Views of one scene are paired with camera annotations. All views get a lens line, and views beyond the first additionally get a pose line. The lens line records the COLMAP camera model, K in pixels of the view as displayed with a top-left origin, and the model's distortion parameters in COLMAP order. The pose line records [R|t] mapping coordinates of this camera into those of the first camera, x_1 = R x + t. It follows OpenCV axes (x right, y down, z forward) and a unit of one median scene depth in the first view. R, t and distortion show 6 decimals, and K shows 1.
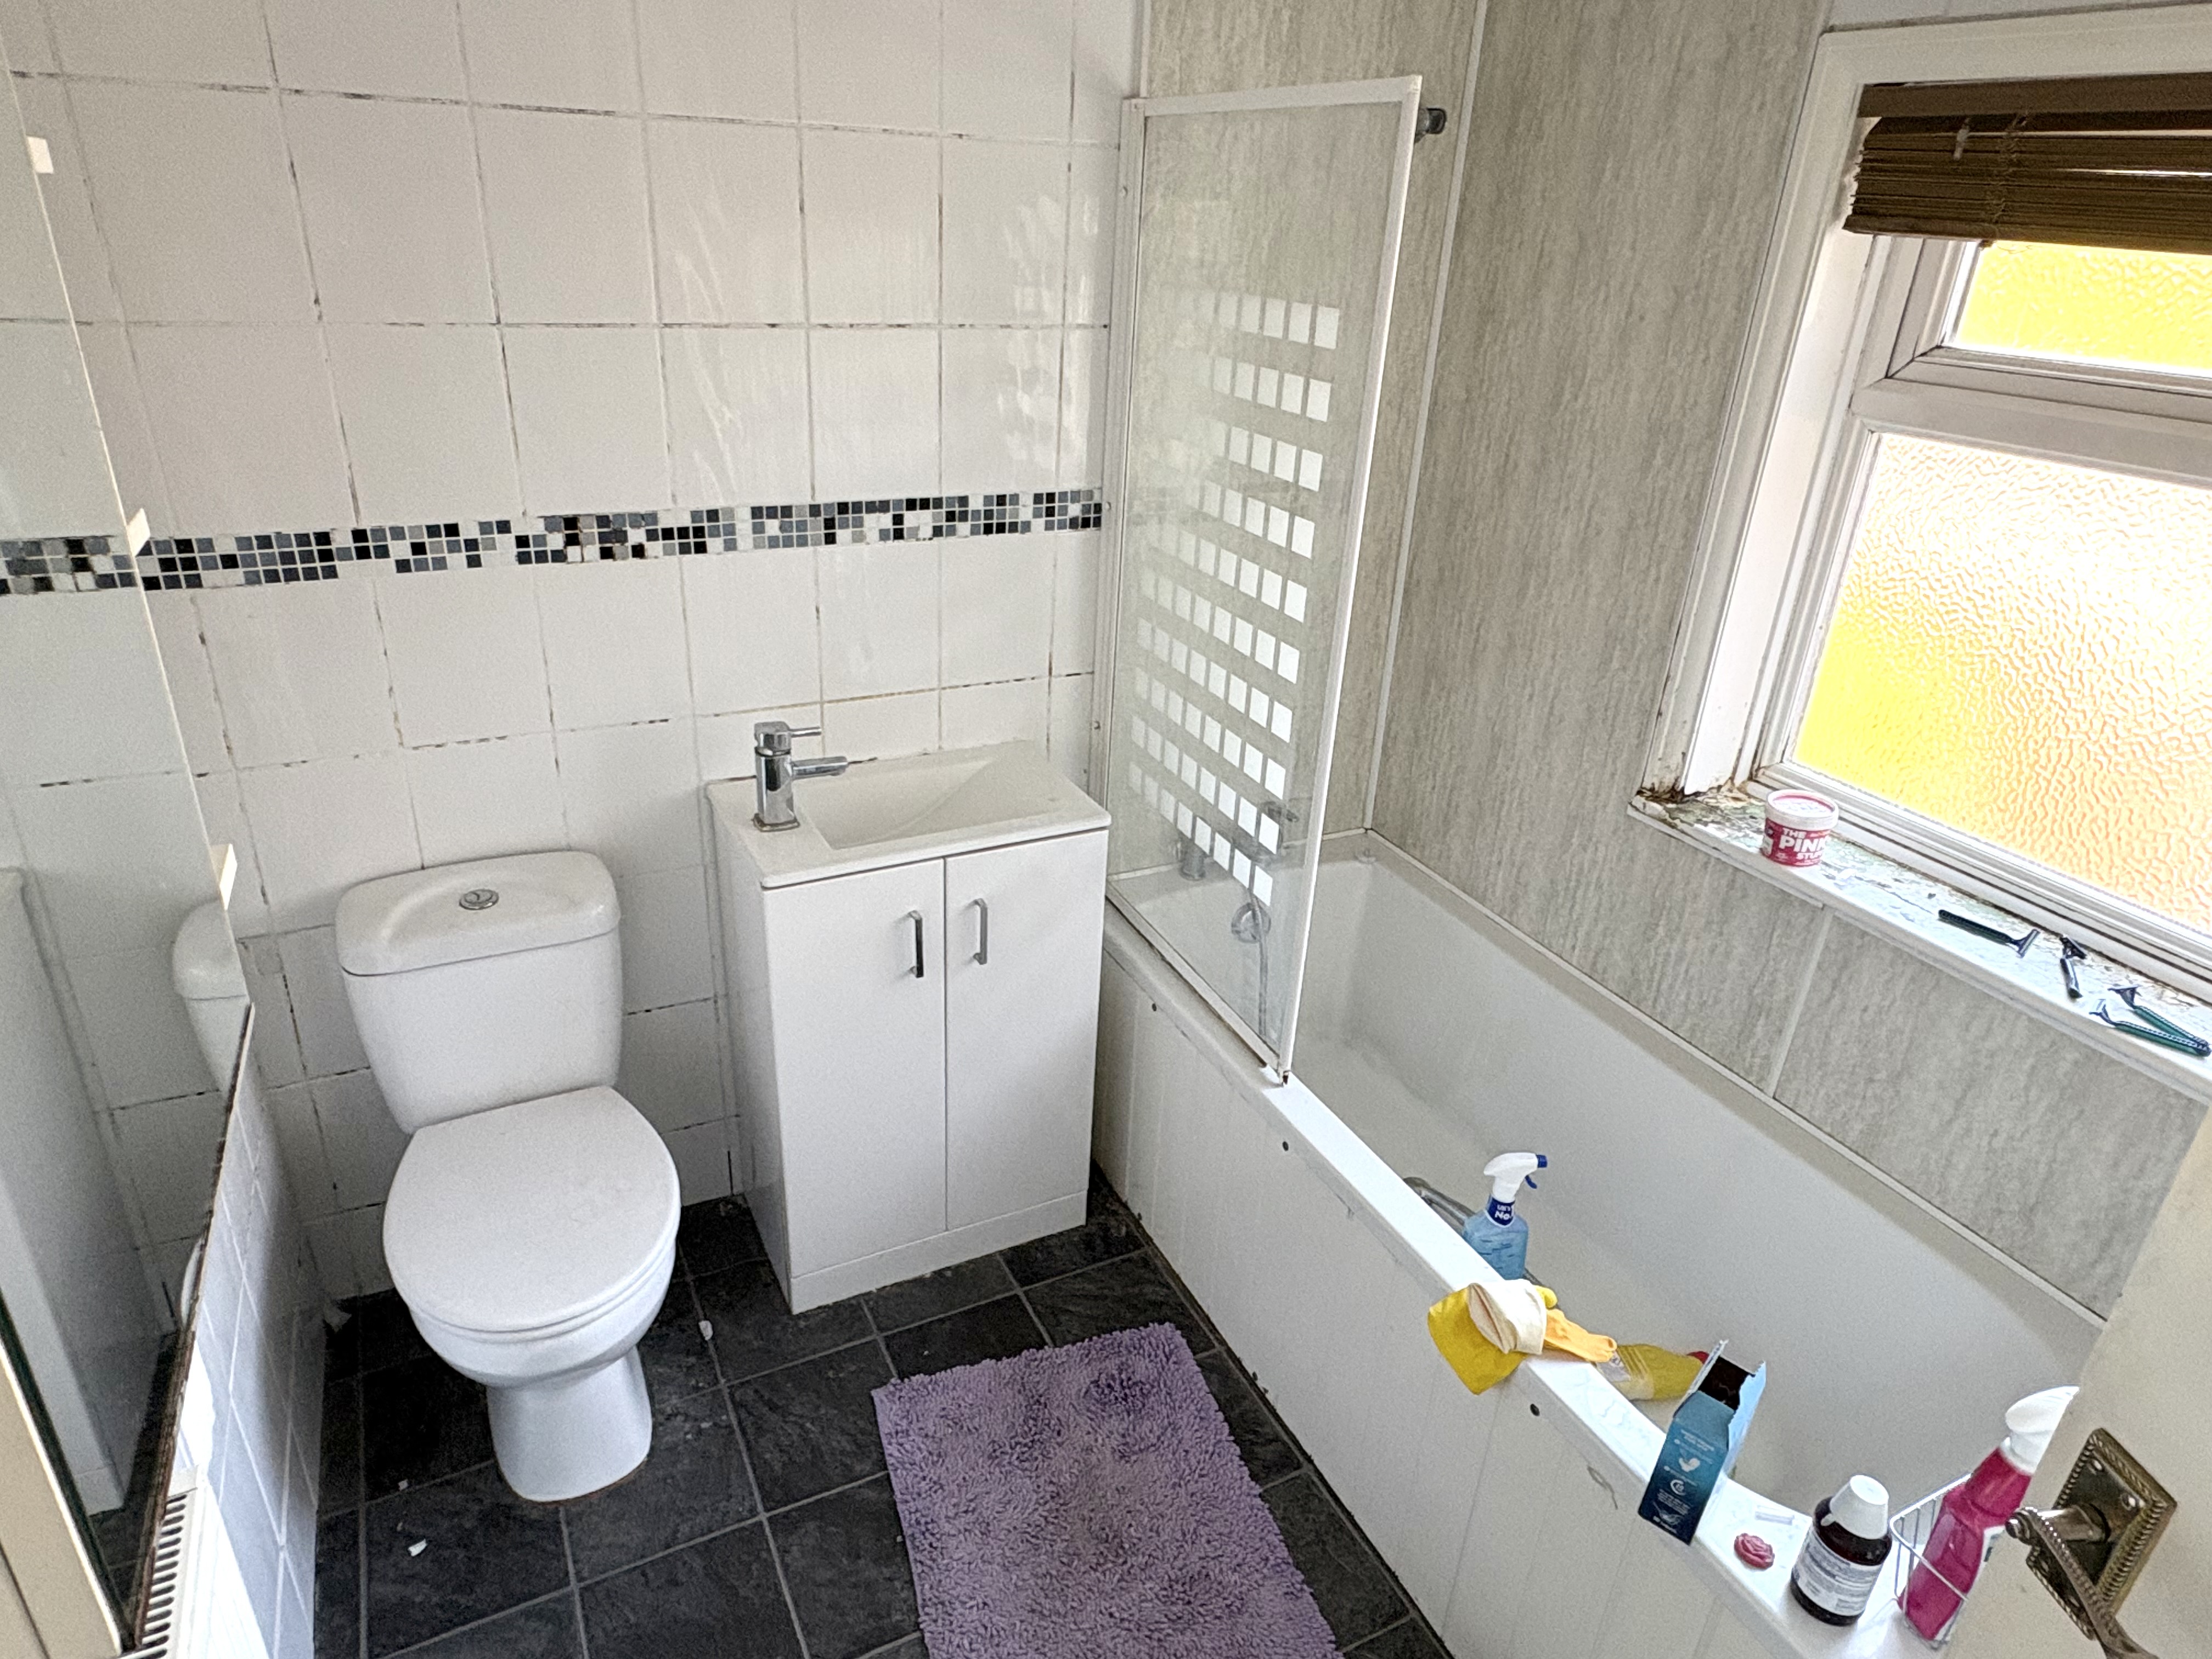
lens RADIAL K [[1359.2, 0, 1100.4], [0, 1359.2, 820.7], [0, 0, 1]] dist [-0.005079, 0.001236]
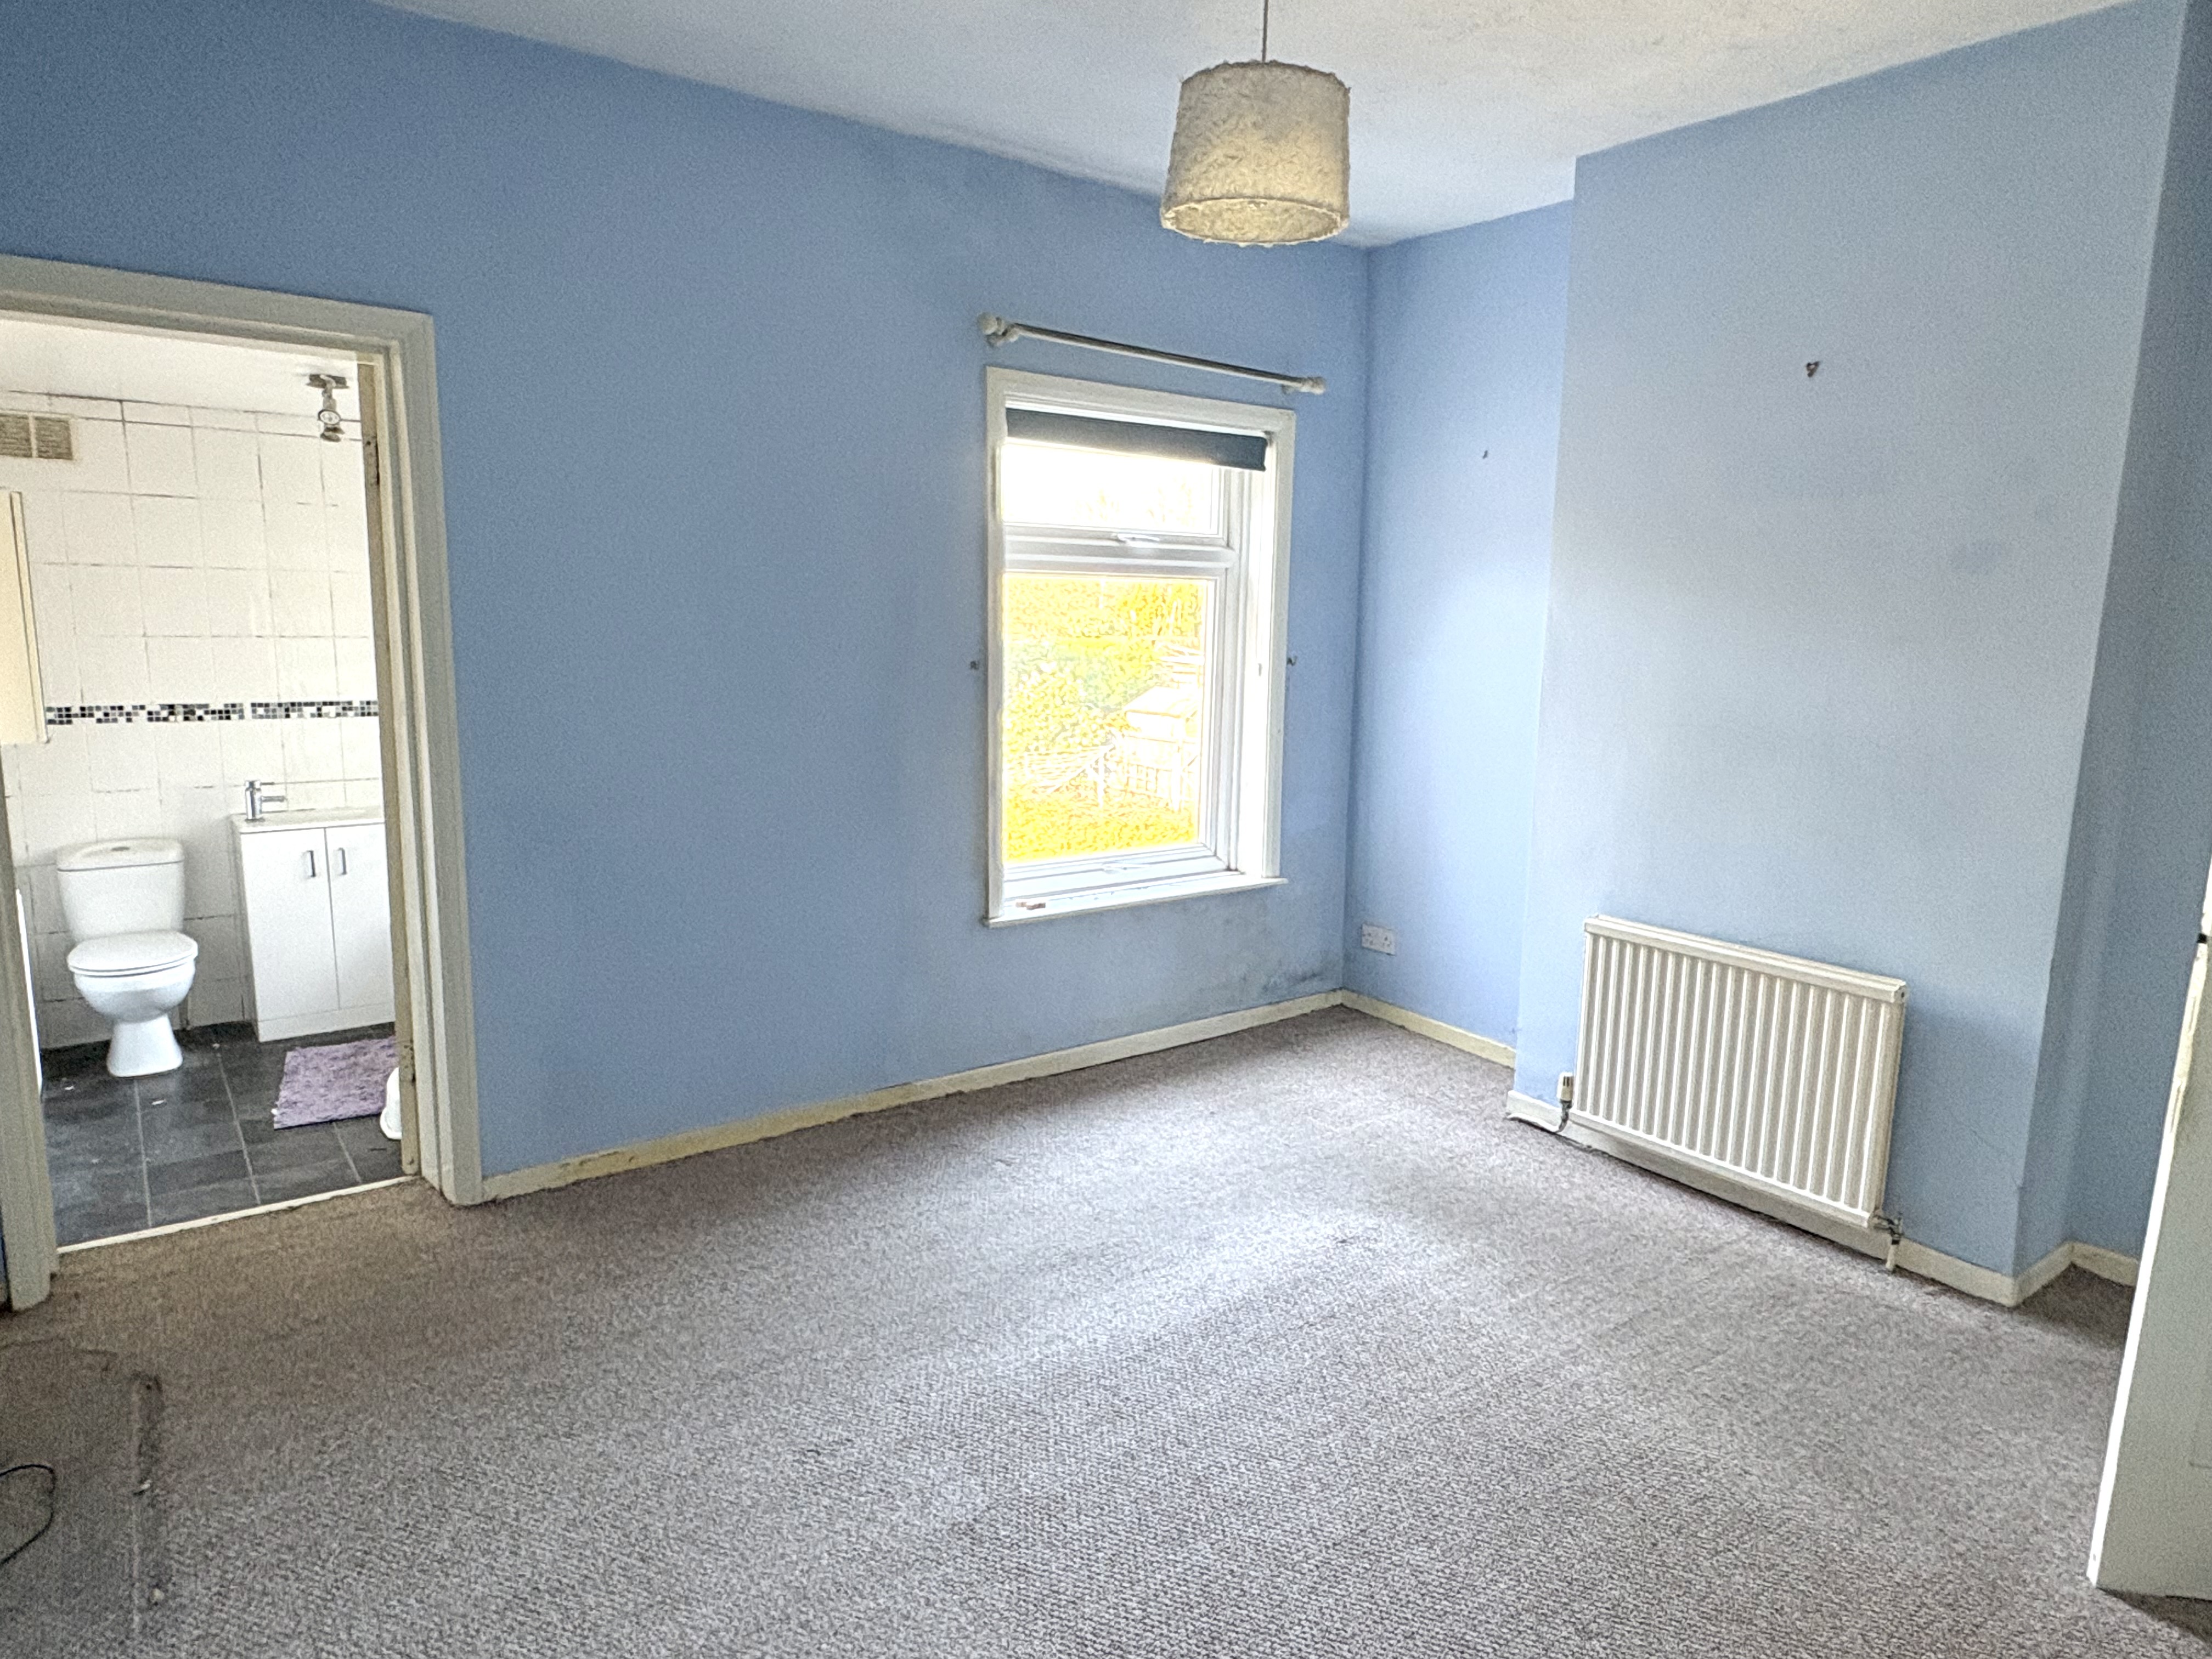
lens RADIAL K [[1359.2, 0, 1104.9], [0, 1359.2, 837.9], [0, 0, 1]] dist [-0.005079, 0.001236]
pose [[0.983405, -0.053423, 0.173380, 0.893665], [0.095964, 0.964199, -0.247207, 0.824013], [-0.153967, 0.259743, 0.953325, -1.669919]]
